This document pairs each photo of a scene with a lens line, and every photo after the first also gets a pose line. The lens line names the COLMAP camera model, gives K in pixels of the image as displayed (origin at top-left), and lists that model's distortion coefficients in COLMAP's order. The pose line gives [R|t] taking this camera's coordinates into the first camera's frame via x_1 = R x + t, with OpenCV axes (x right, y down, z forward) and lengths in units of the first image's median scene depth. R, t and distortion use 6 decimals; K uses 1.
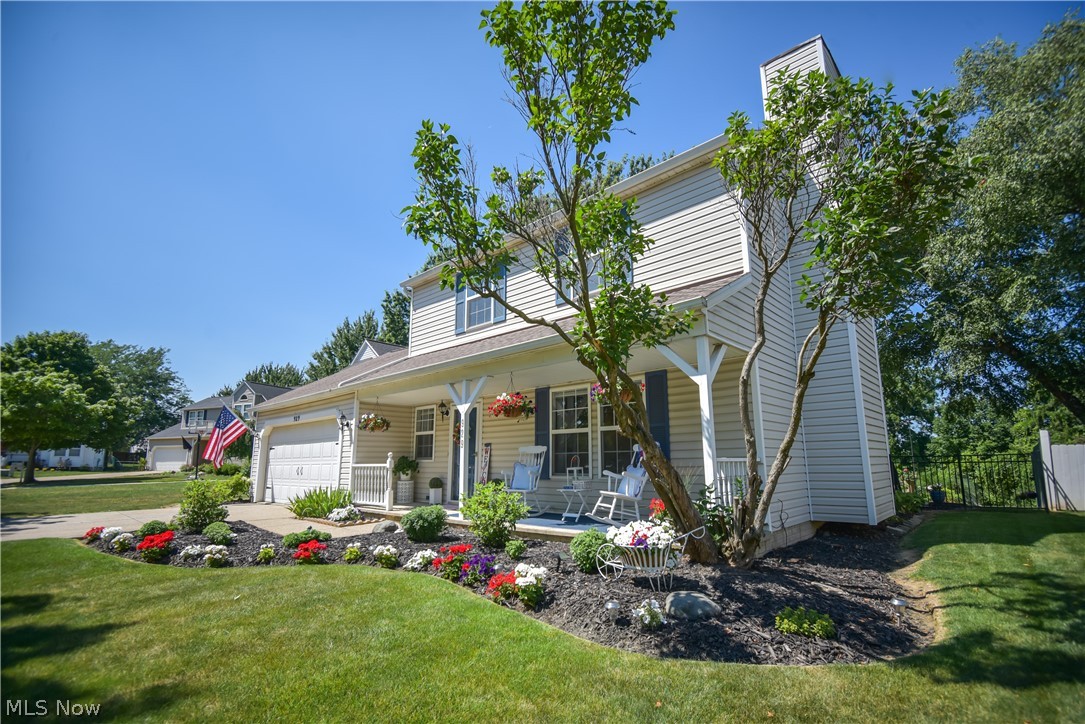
lens RADIAL K [[501.5, 0, 542.3], [0, 501.5, 386.5], [0, 0, 1]] dist [-0.024255, -0.000731]
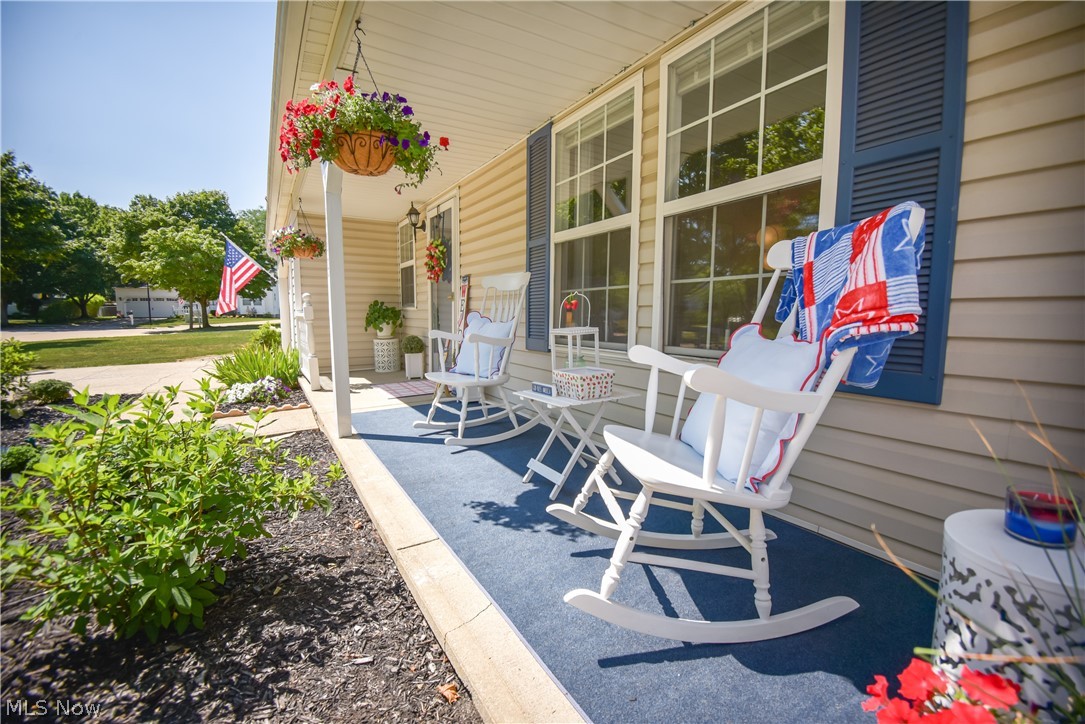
lens RADIAL K [[465.7, 0, 542.5], [0, 465.7, 362.0], [0, 0, 1]] dist [-0.018215, -0.000145]
pose [[0.962179, 0.039220, -0.269581, 0.102868], [0.030331, 0.968006, 0.249087, 0.083866], [0.270725, -0.247842, 0.930205, 0.555083]]
